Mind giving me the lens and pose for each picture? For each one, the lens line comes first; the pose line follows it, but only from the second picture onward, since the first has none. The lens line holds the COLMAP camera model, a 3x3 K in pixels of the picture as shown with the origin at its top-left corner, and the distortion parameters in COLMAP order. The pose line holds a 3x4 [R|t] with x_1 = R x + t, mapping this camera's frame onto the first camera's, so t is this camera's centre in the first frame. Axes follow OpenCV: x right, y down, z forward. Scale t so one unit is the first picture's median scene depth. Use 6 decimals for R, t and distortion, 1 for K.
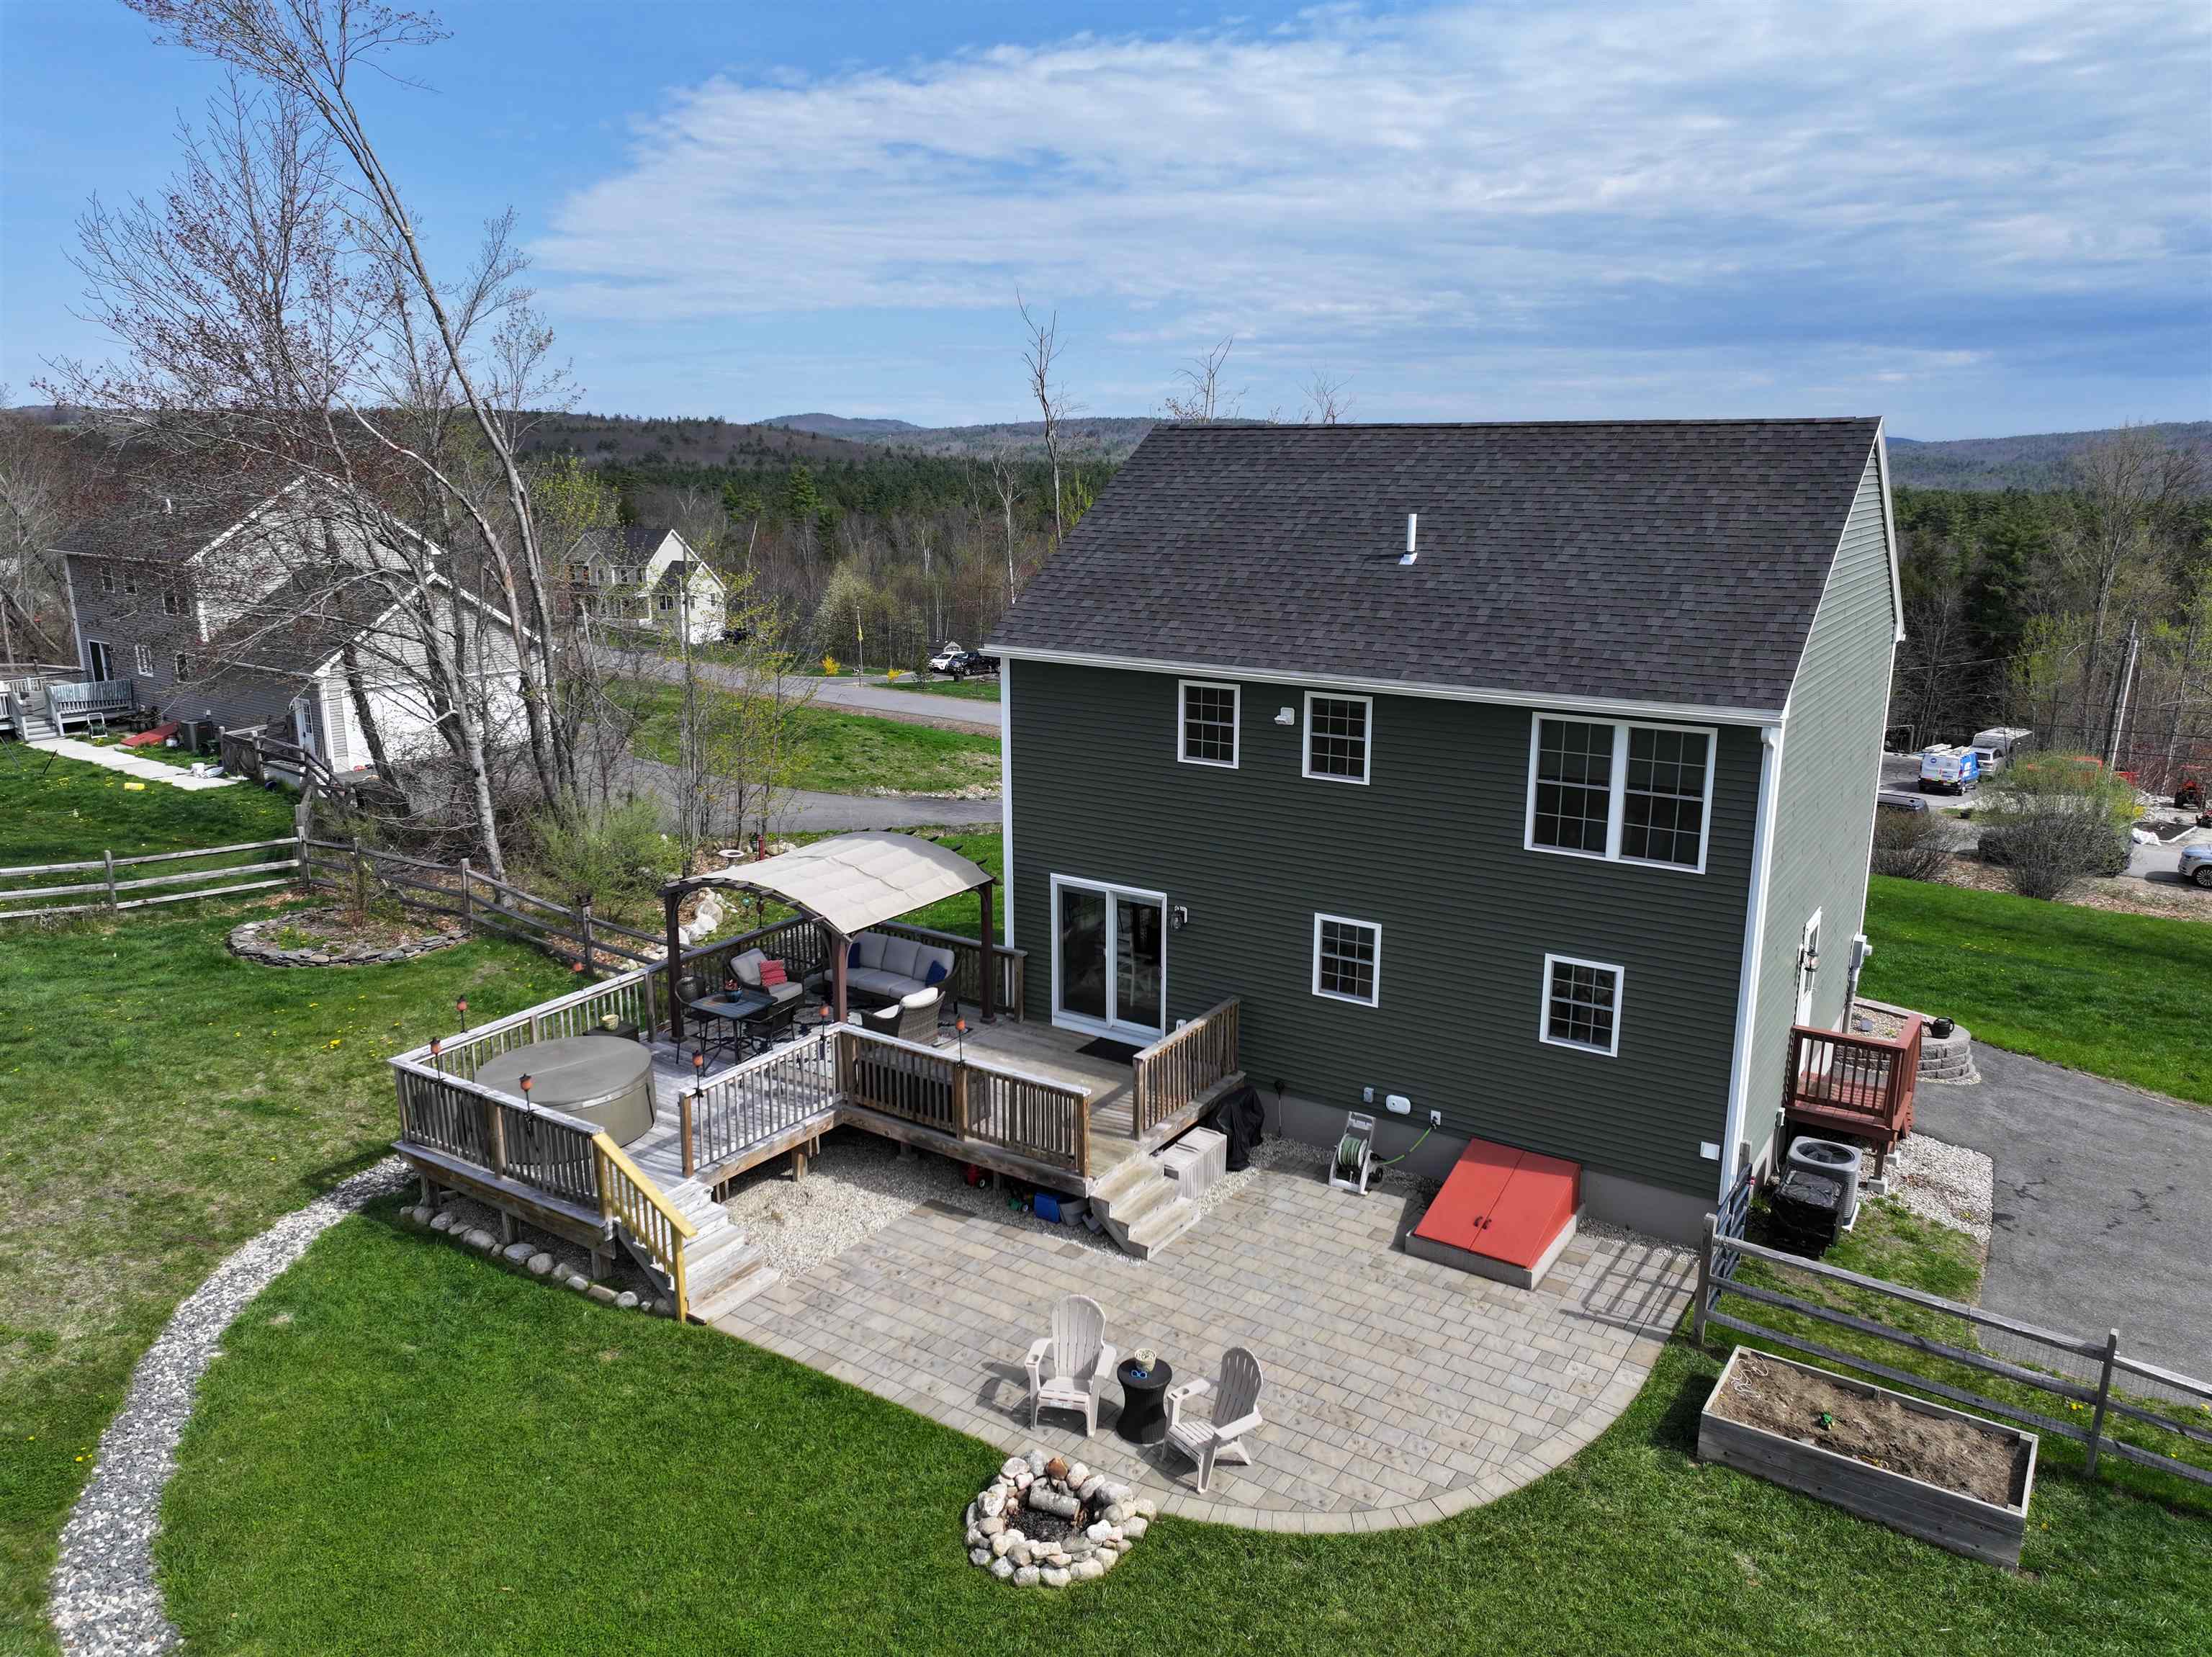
lens RADIAL K [[1561.4, 0, 1110.6], [0, 1561.4, 832.4], [0, 0, 1]] dist [0.021544, -0.049449]
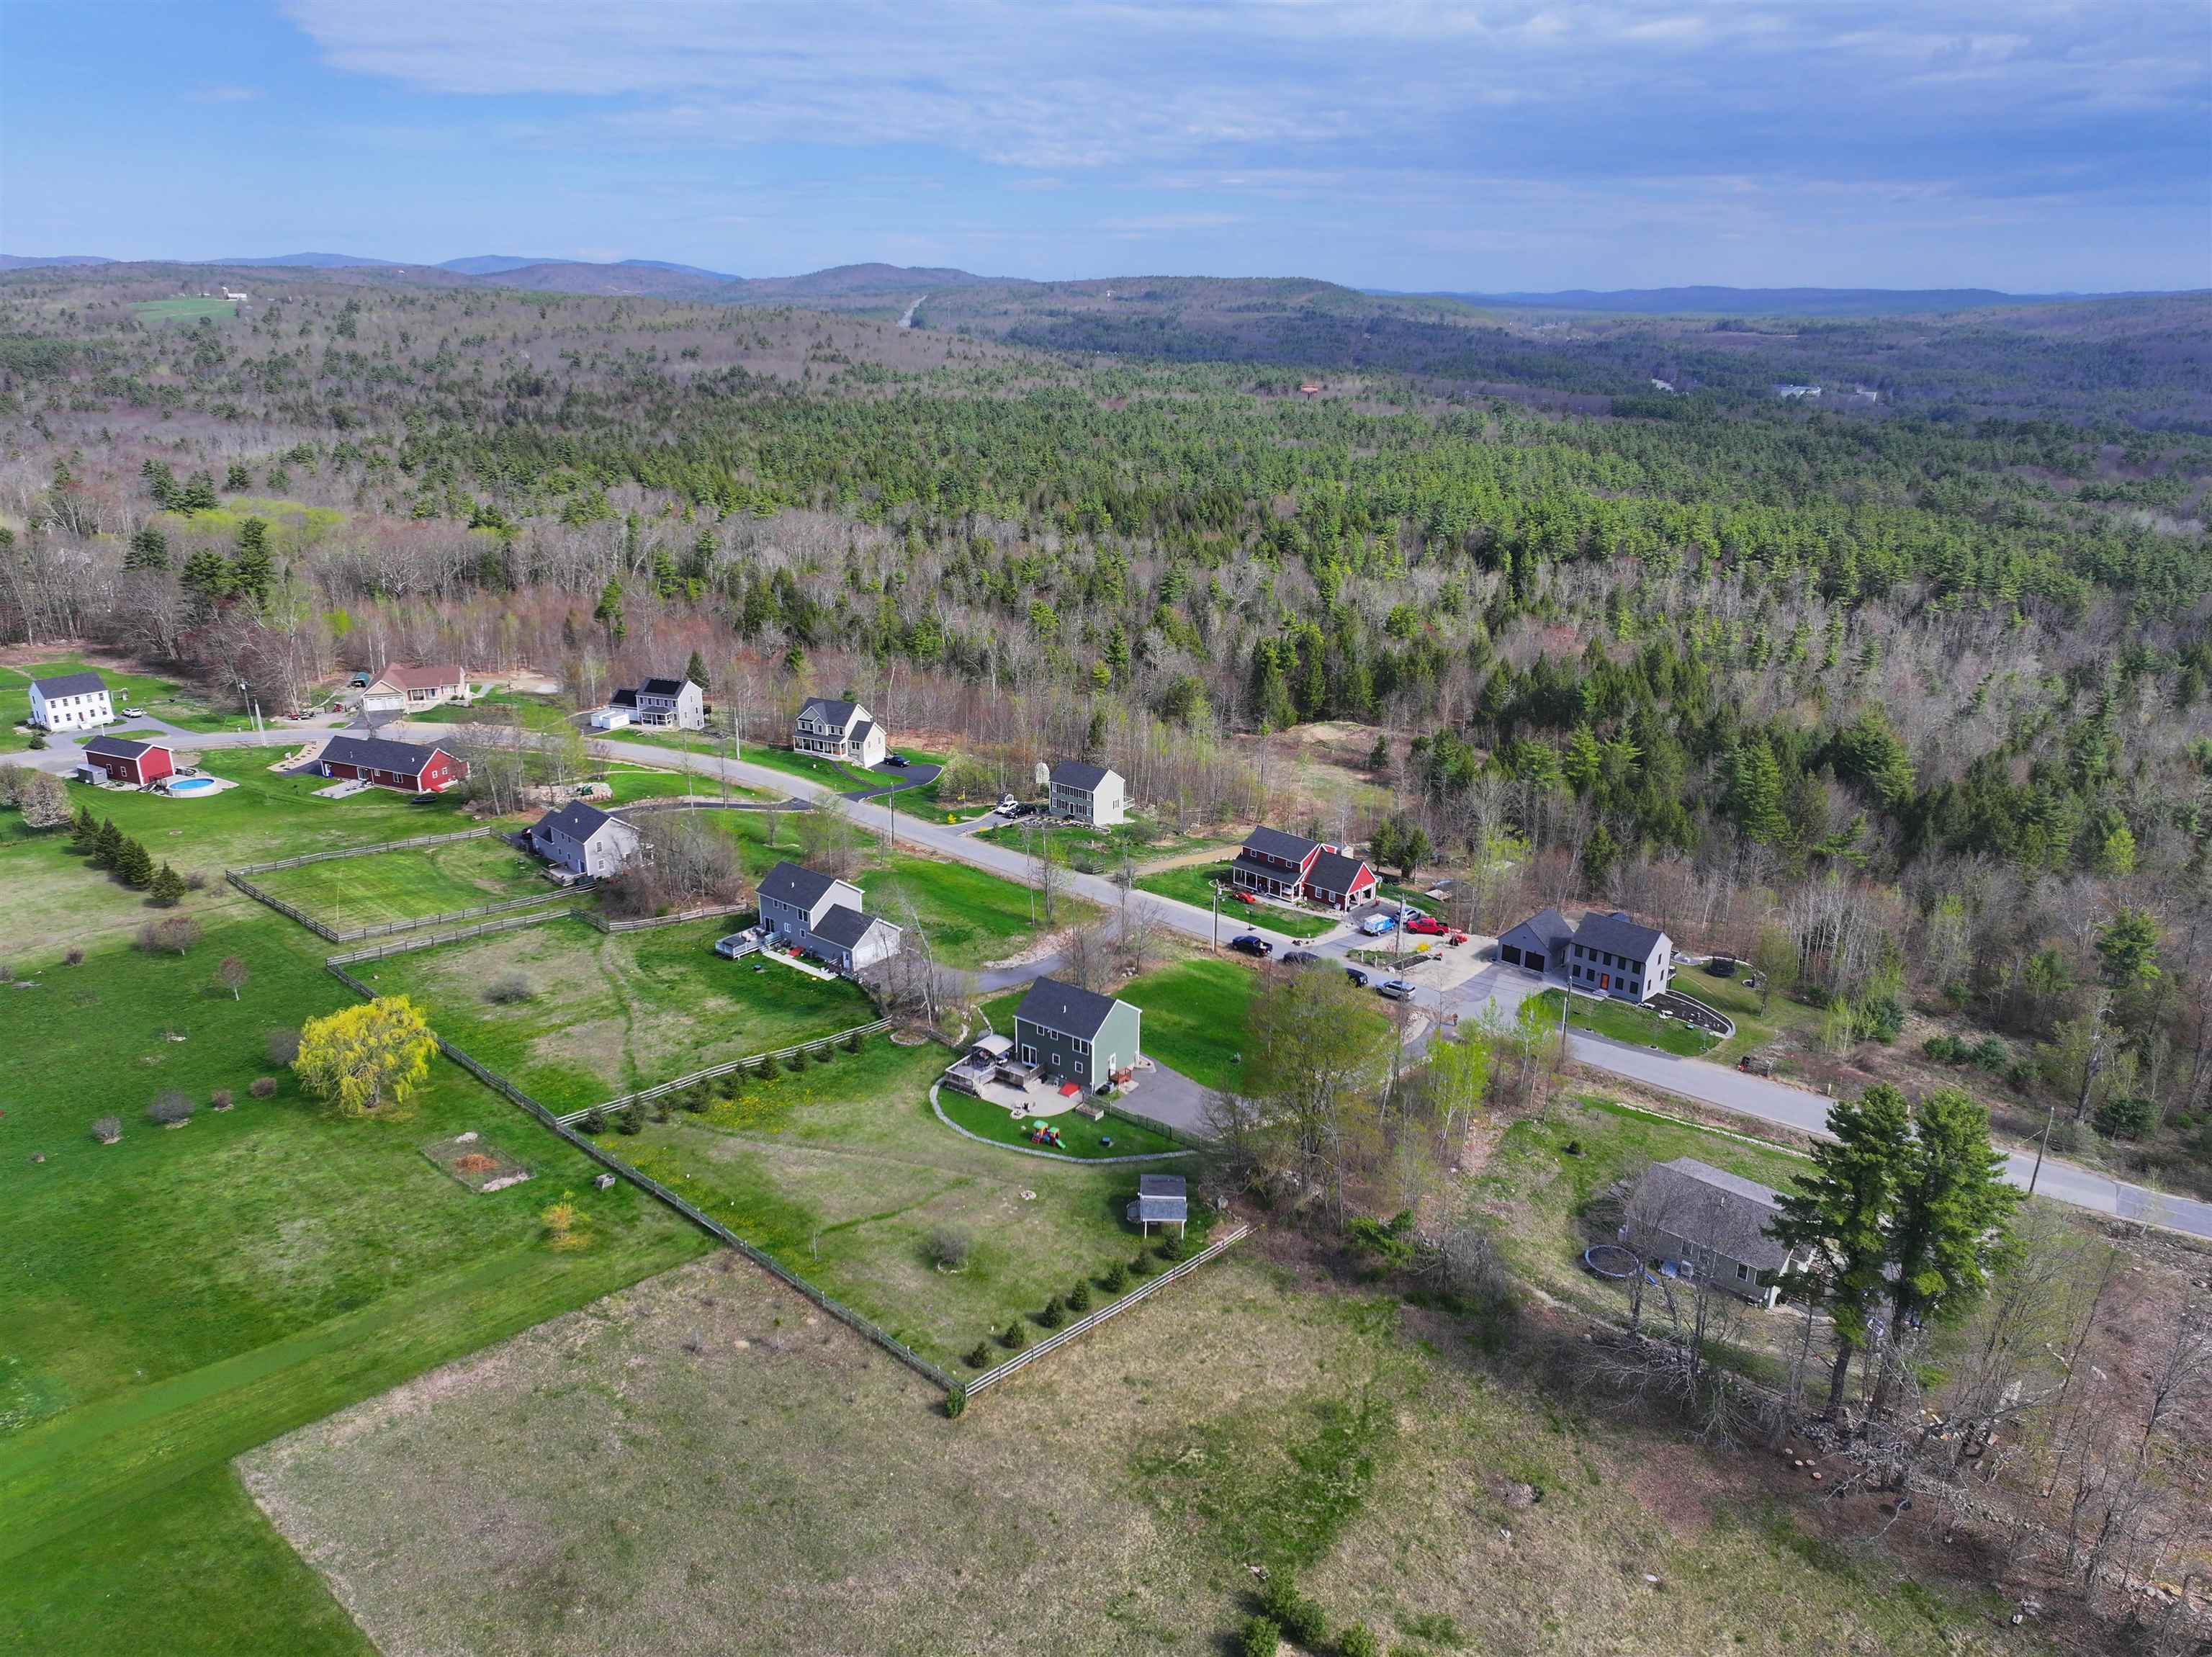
lens RADIAL K [[1561.4, 0, 1110.6], [0, 1561.4, 832.4], [0, 0, 1]] dist [0.021544, -0.049449]
pose [[0.999278, 0.018318, -0.033279, 0.695285], [-0.014986, 0.995097, 0.097765, -1.933993], [0.034906, -0.097196, 0.994653, -7.135769]]
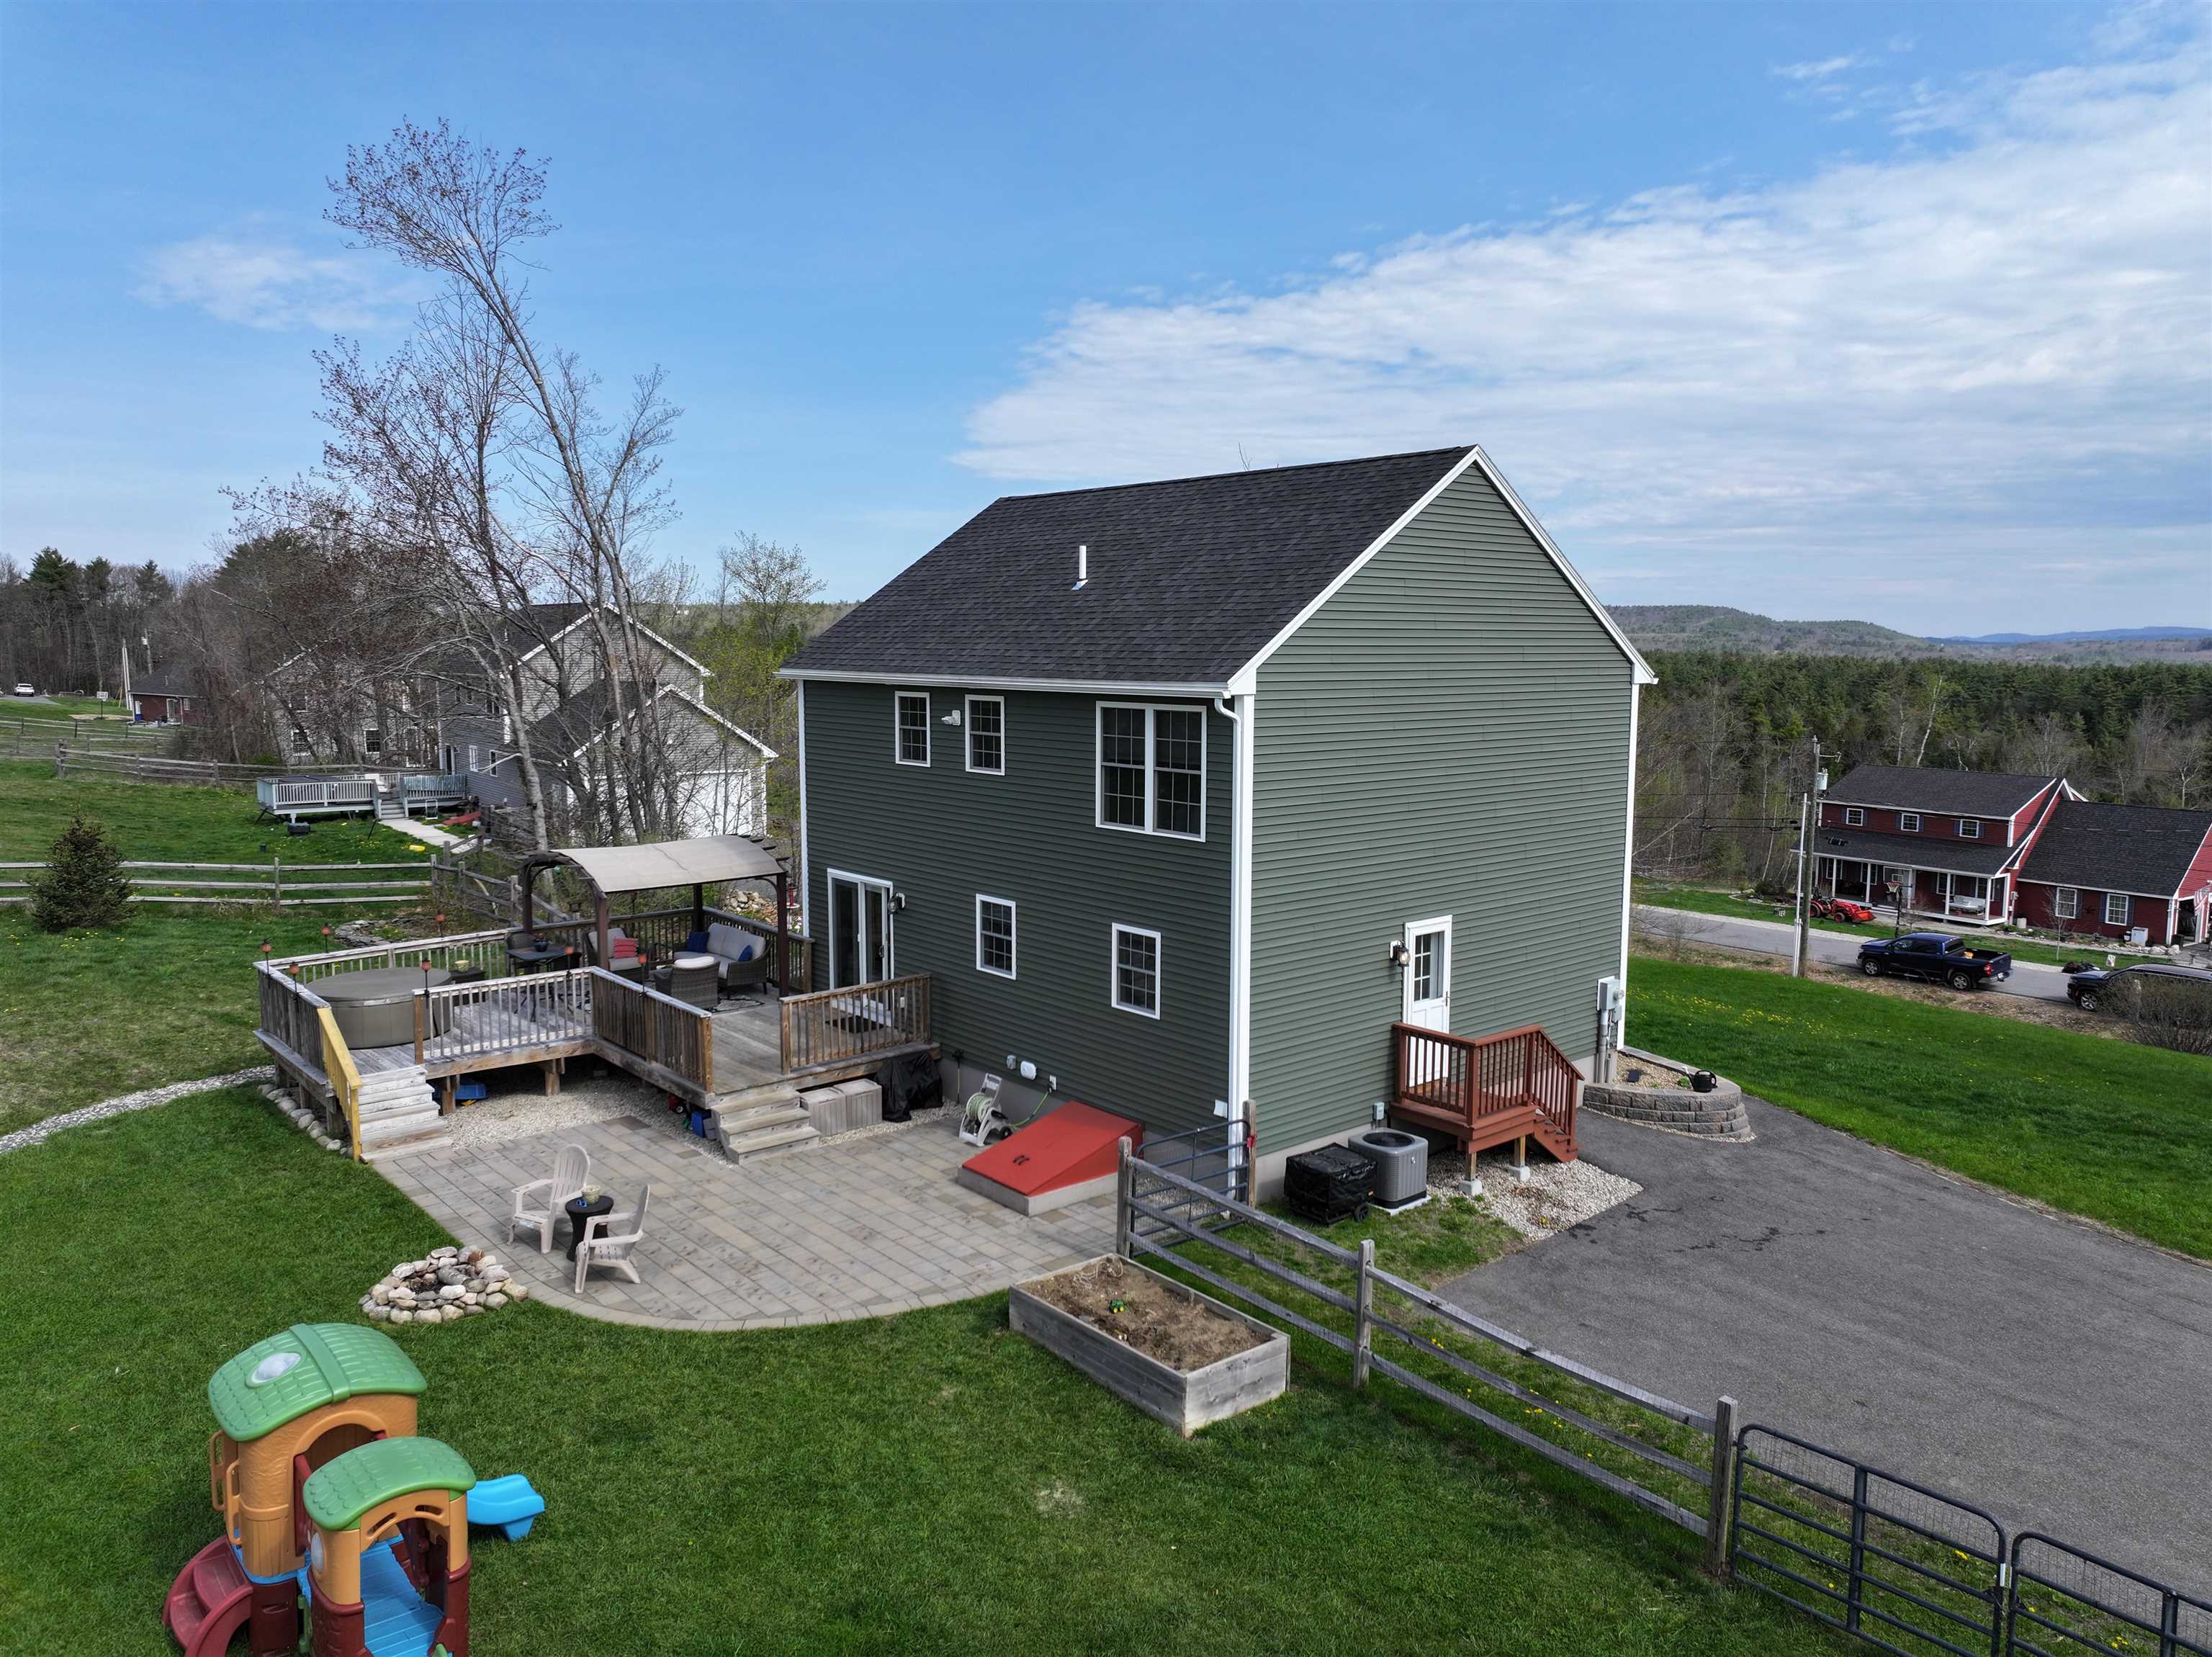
lens RADIAL K [[1541.7, 0, 1102.2], [0, 1541.7, 824.9], [0, 0, 1]] dist [0.009719, 0.000211]
pose [[0.959736, 0.033565, -0.278892, 0.527681], [-0.067589, 0.991260, -0.113290, 0.122452], [0.272652, 0.127578, 0.953617, -0.036389]]
